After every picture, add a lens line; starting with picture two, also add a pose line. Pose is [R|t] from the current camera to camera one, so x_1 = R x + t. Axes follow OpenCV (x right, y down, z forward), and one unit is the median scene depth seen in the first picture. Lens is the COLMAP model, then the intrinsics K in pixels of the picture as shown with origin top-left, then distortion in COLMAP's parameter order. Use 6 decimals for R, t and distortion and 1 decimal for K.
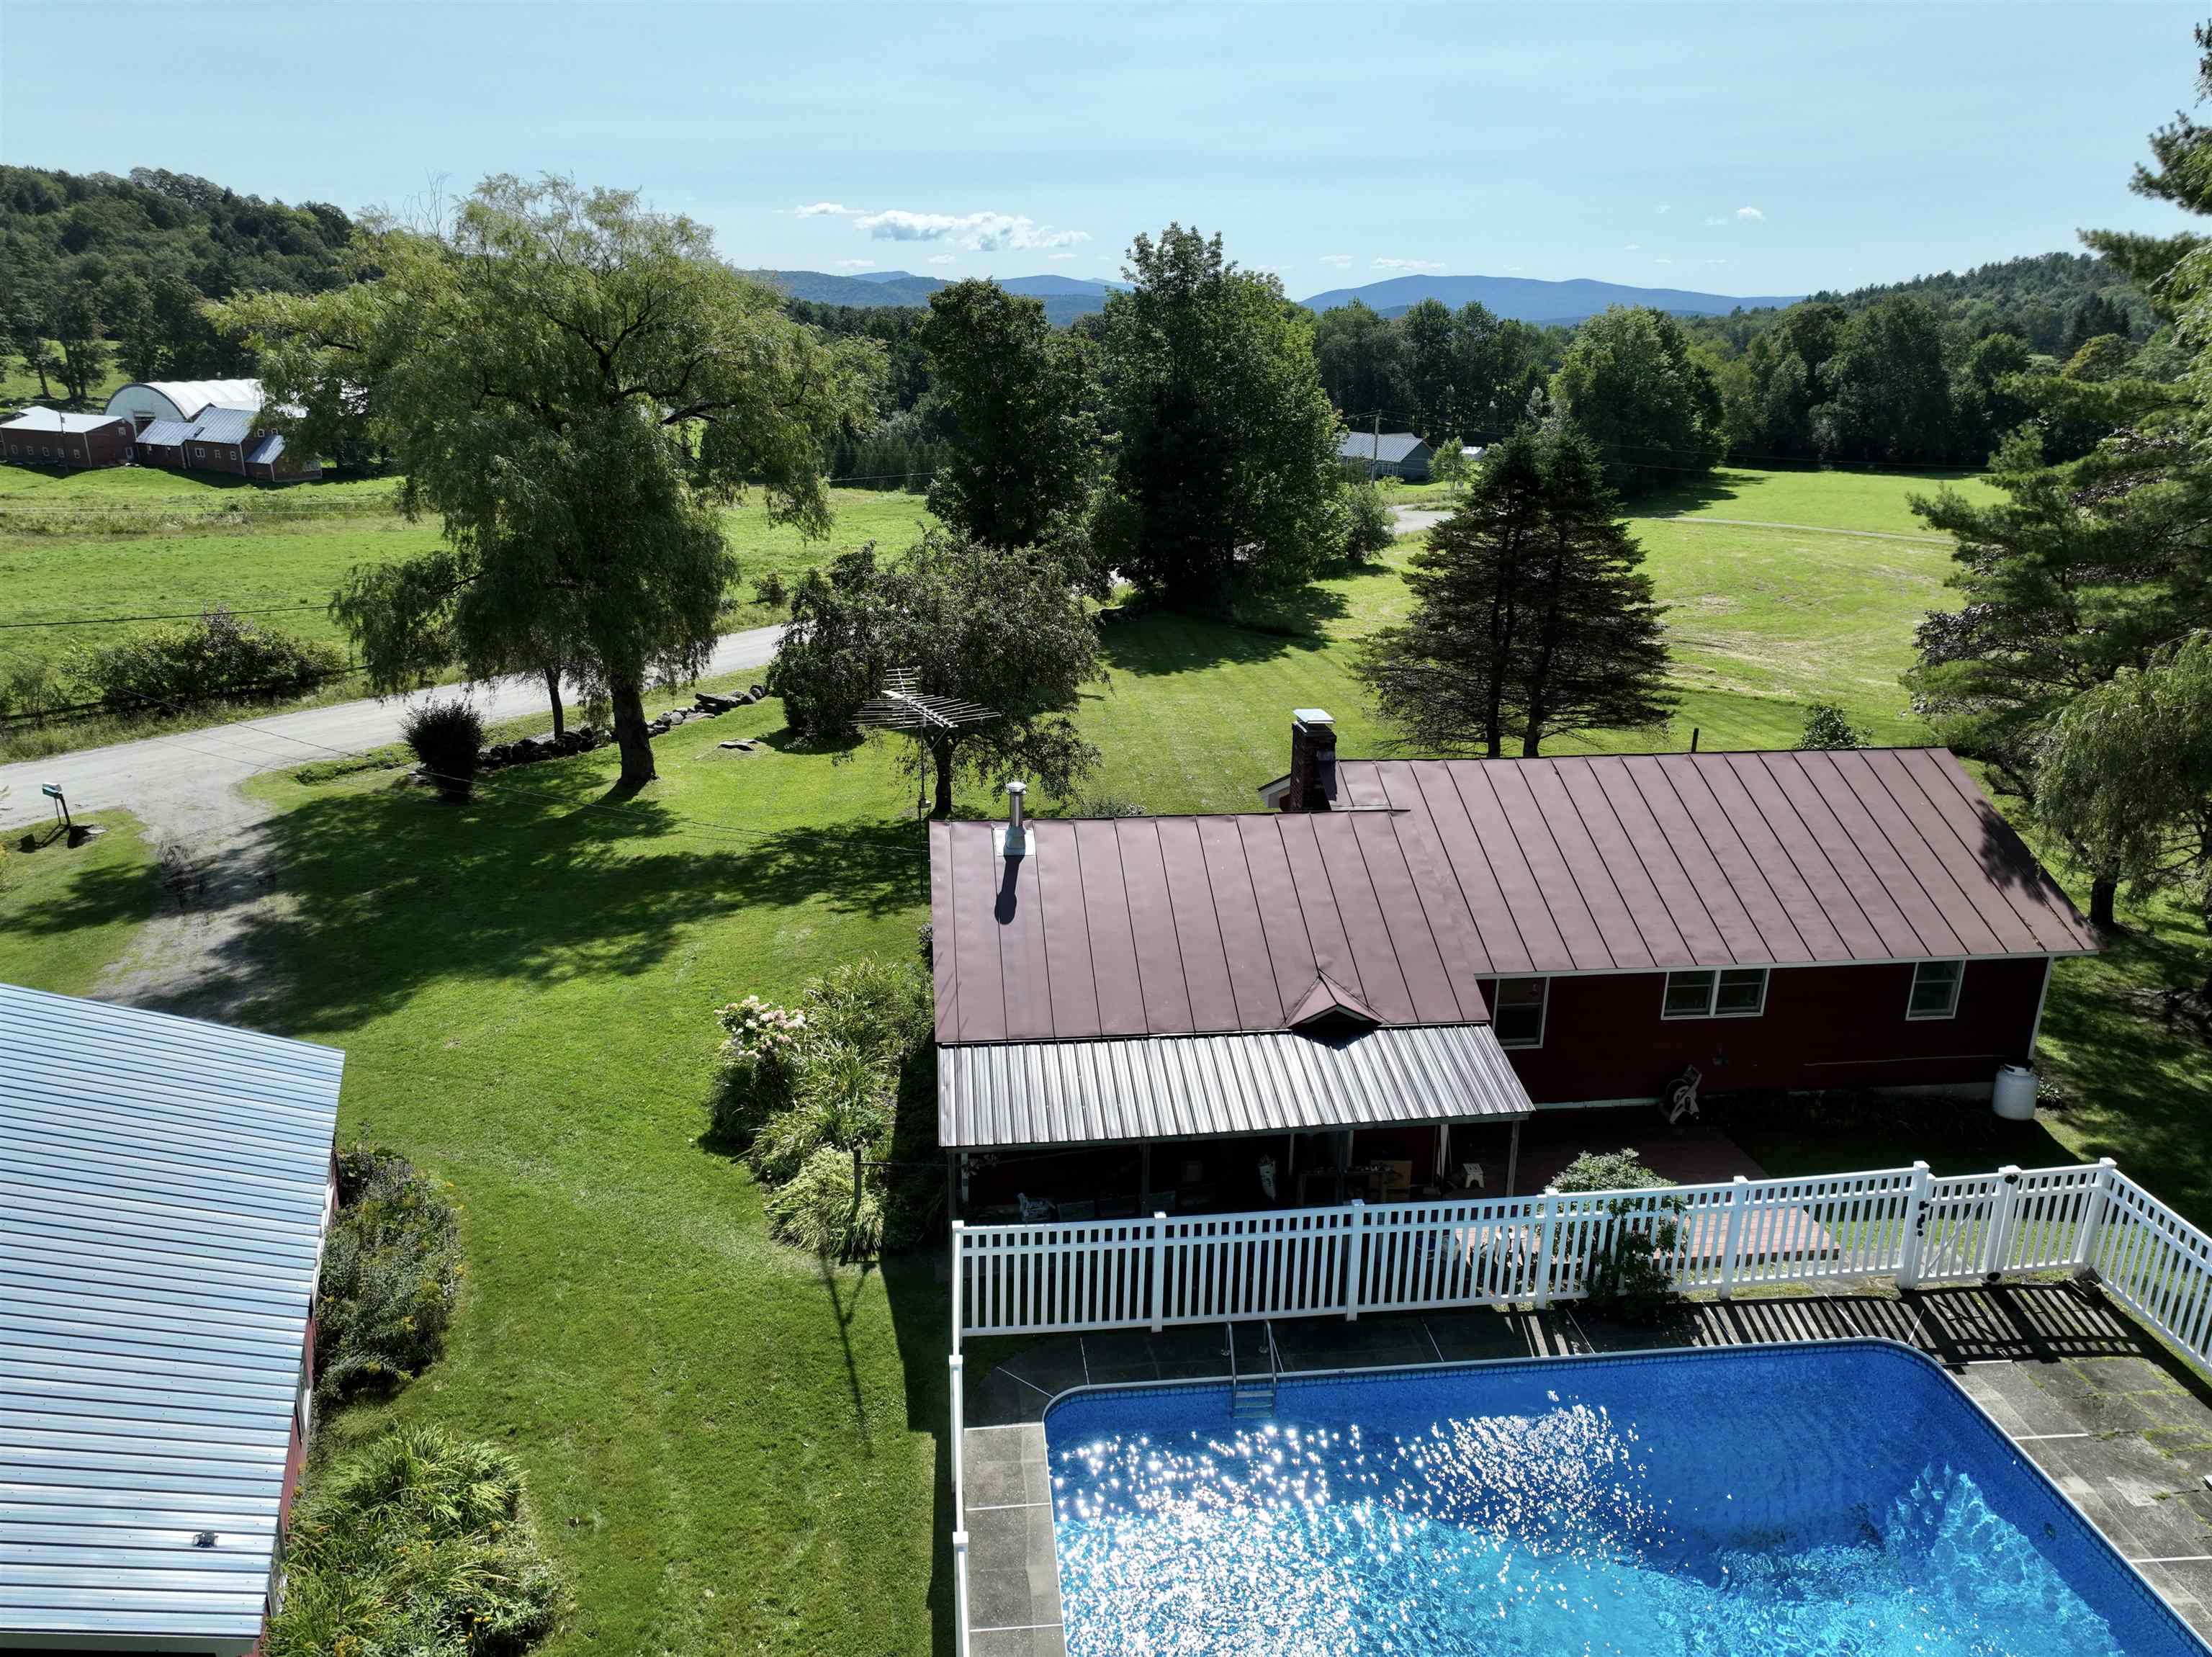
lens RADIAL K [[1548.9, 0, 1106.3], [0, 1548.9, 838.2], [0, 0, 1]] dist [-0.000890, 0.004965]
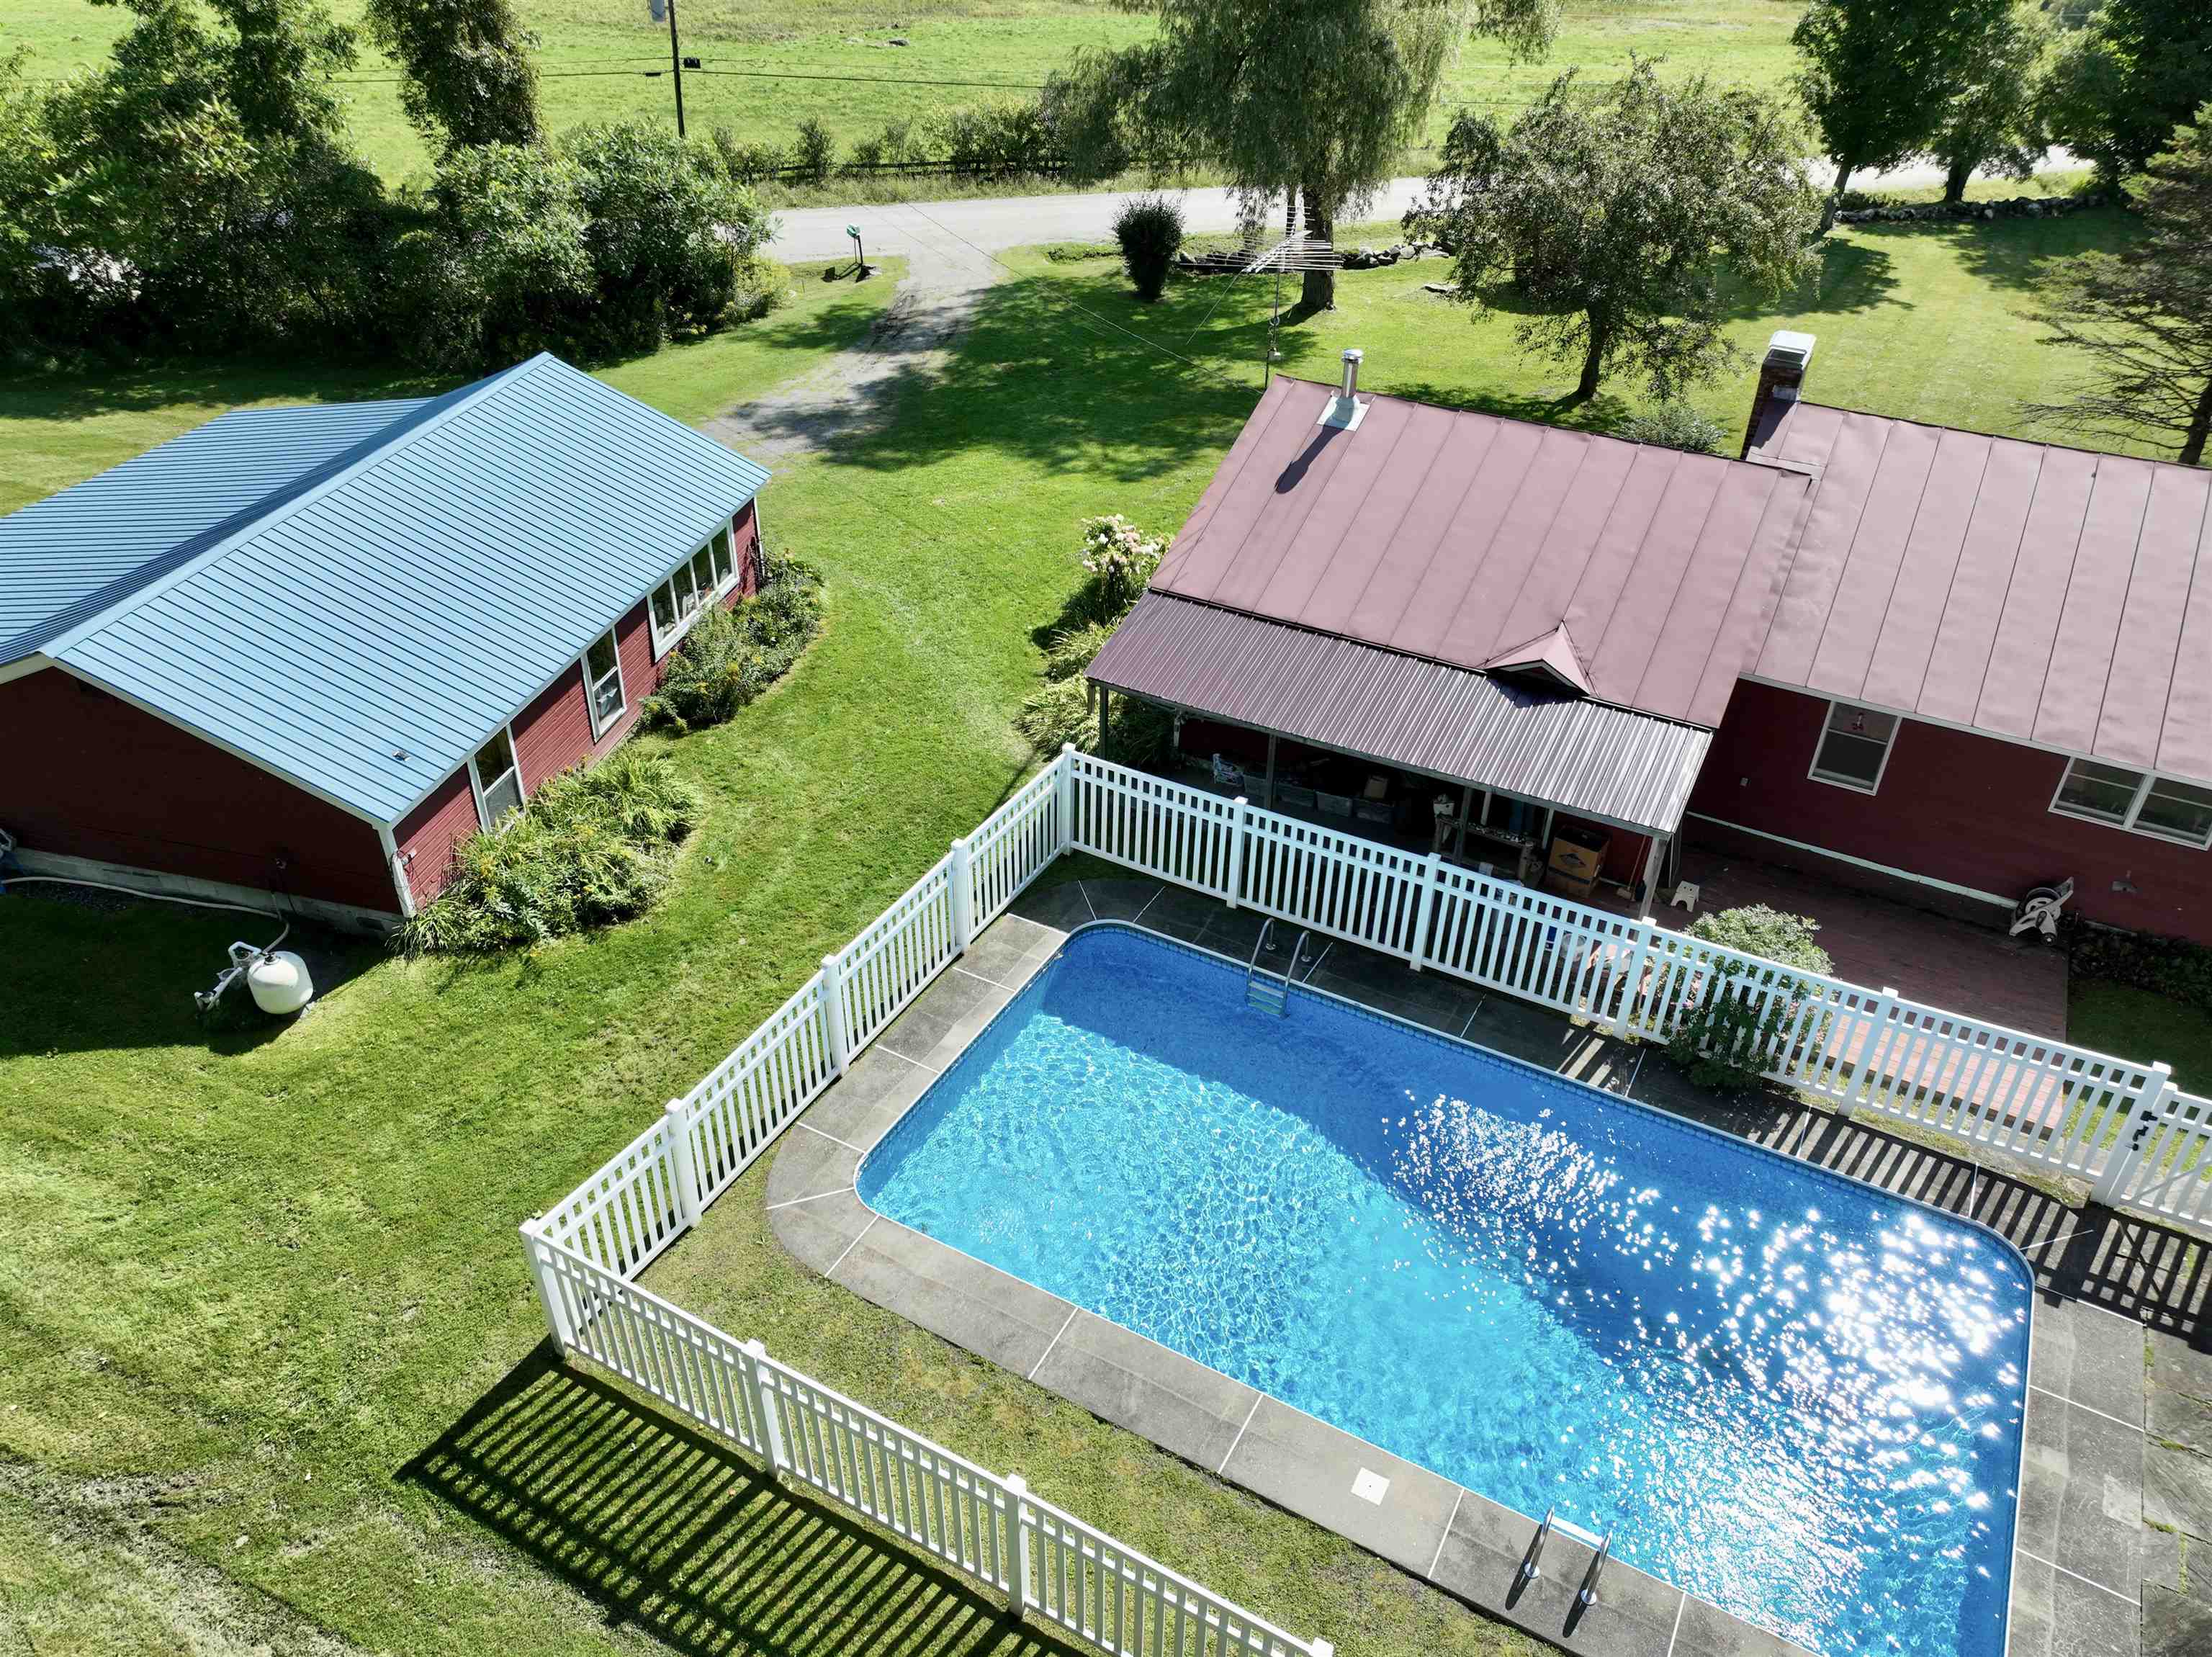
lens RADIAL K [[1548.9, 0, 1106.3], [0, 1548.9, 838.2], [0, 0, 1]] dist [-0.000890, 0.004965]
pose [[0.812864, 0.331982, -0.478581, 0.279183], [-0.188105, 0.927263, 0.323729, -0.028173], [0.551242, -0.173124, 0.816186, 0.071046]]
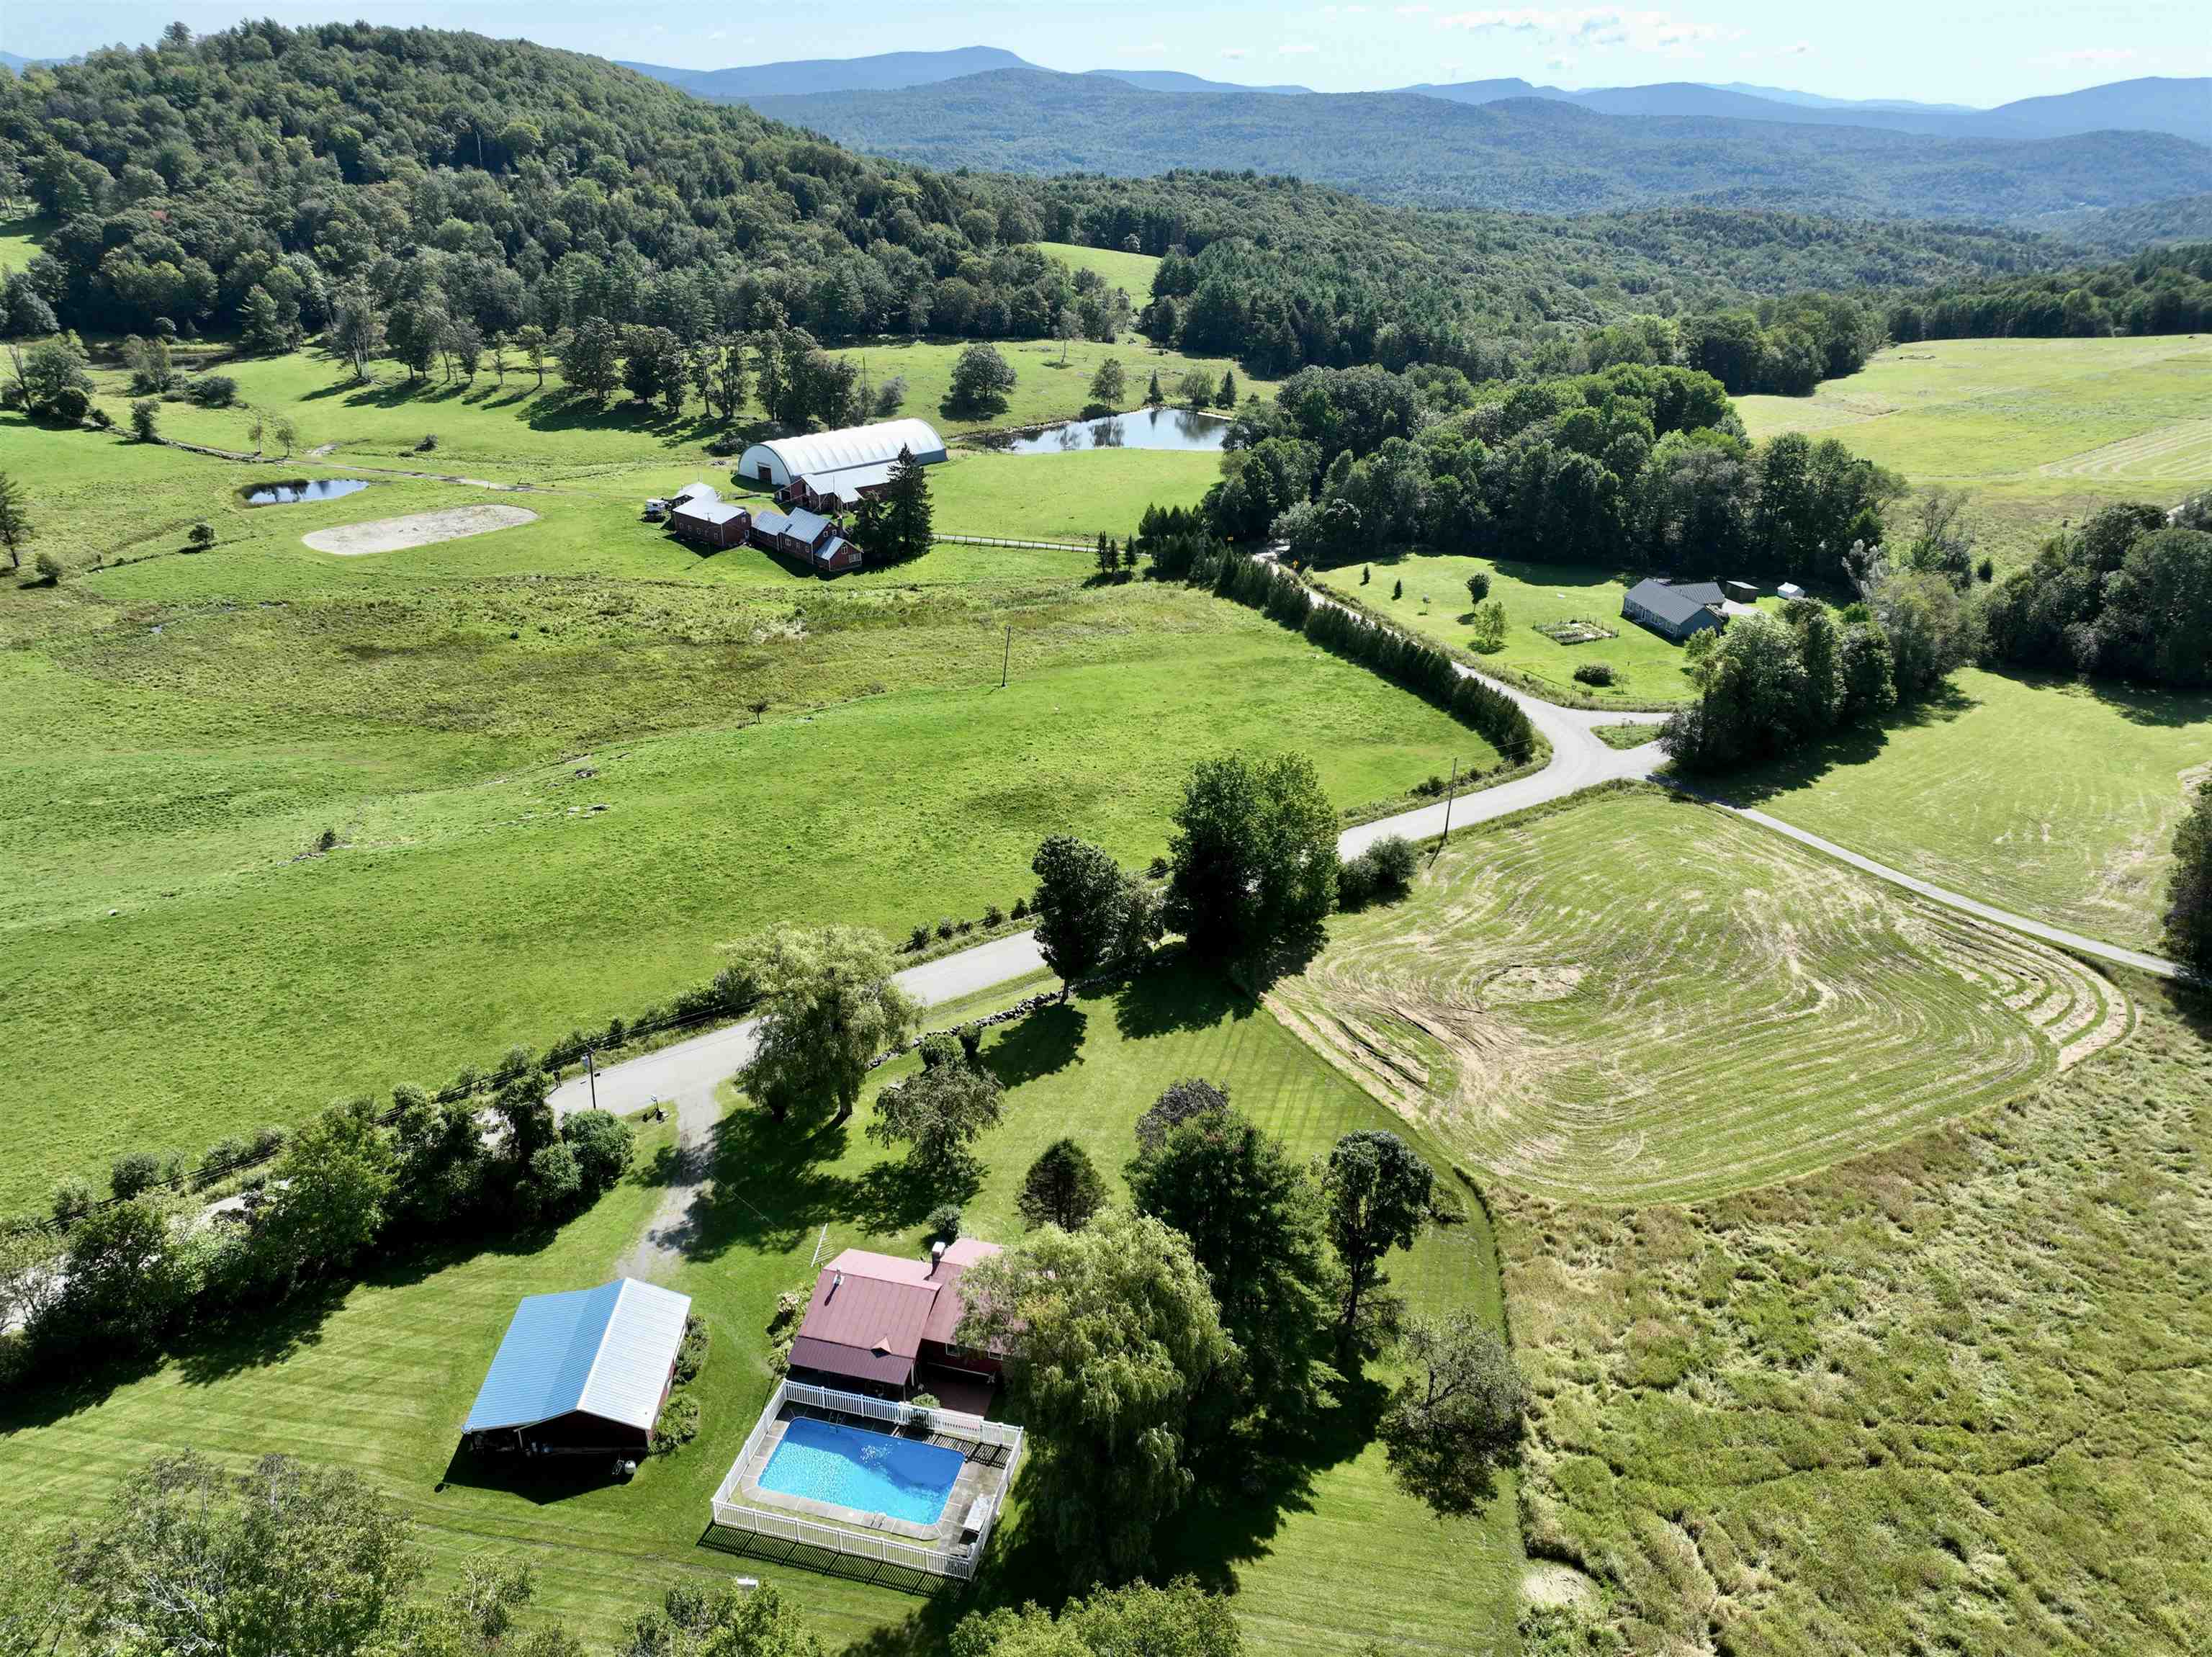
lens RADIAL K [[1548.9, 0, 1106.3], [0, 1548.9, 838.2], [0, 0, 1]] dist [-0.000890, 0.004965]
pose [[0.936178, 0.151252, -0.317322, 1.327176], [-0.115937, 0.985042, 0.127480, -1.346749], [0.331857, -0.082555, 0.939710, -1.941015]]
